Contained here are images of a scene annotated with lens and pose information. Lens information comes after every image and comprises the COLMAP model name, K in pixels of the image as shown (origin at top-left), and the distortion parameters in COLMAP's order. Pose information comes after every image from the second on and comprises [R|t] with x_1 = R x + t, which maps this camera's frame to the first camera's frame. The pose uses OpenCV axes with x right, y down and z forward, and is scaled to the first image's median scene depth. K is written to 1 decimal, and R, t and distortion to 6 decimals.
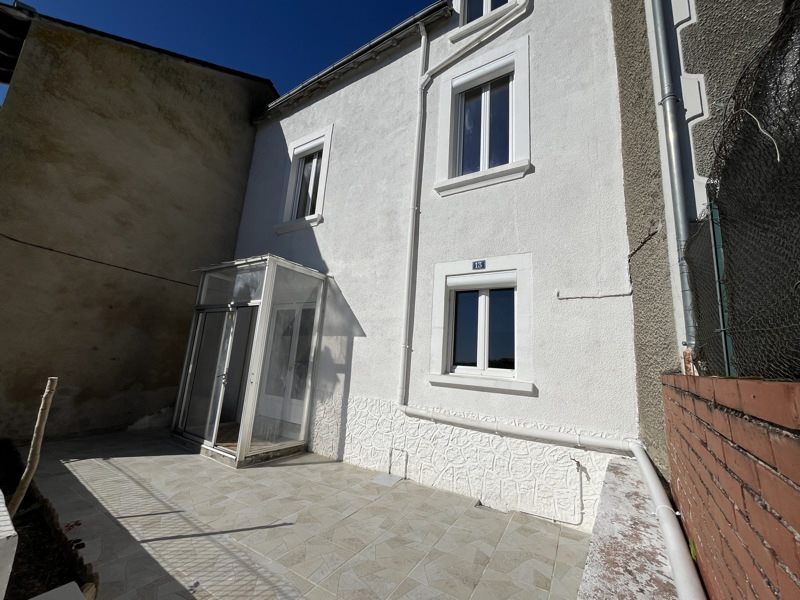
lens RADIAL K [[322.7, 0, 398.4], [0, 322.7, 300.5], [0, 0, 1]] dist [-0.008732, 0.000795]
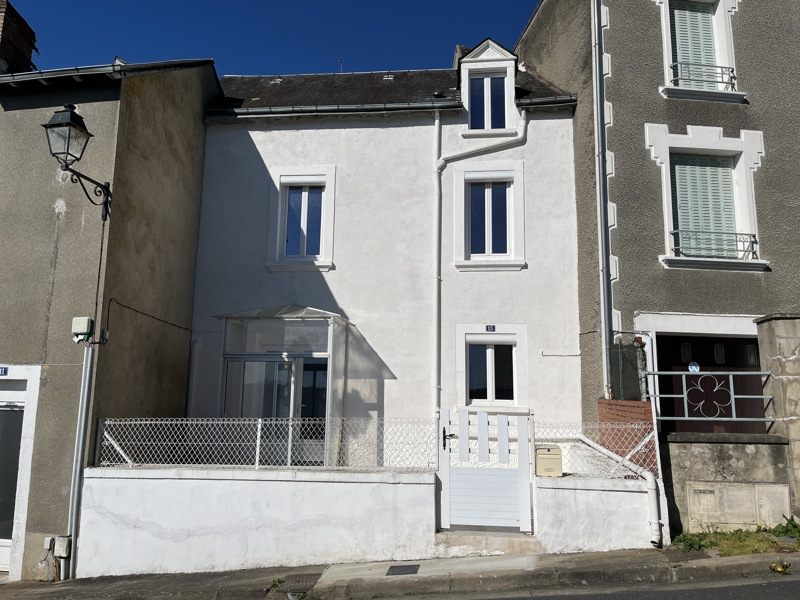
lens RADIAL K [[606.7, 0, 400.2], [0, 606.7, 300.1], [0, 0, 1]] dist [0.059206, -0.001667]
pose [[0.892080, 0.018600, 0.451495, -1.154473], [-0.038376, 0.998661, 0.034683, -0.272497], [-0.450246, -0.048266, 0.891599, -1.059085]]
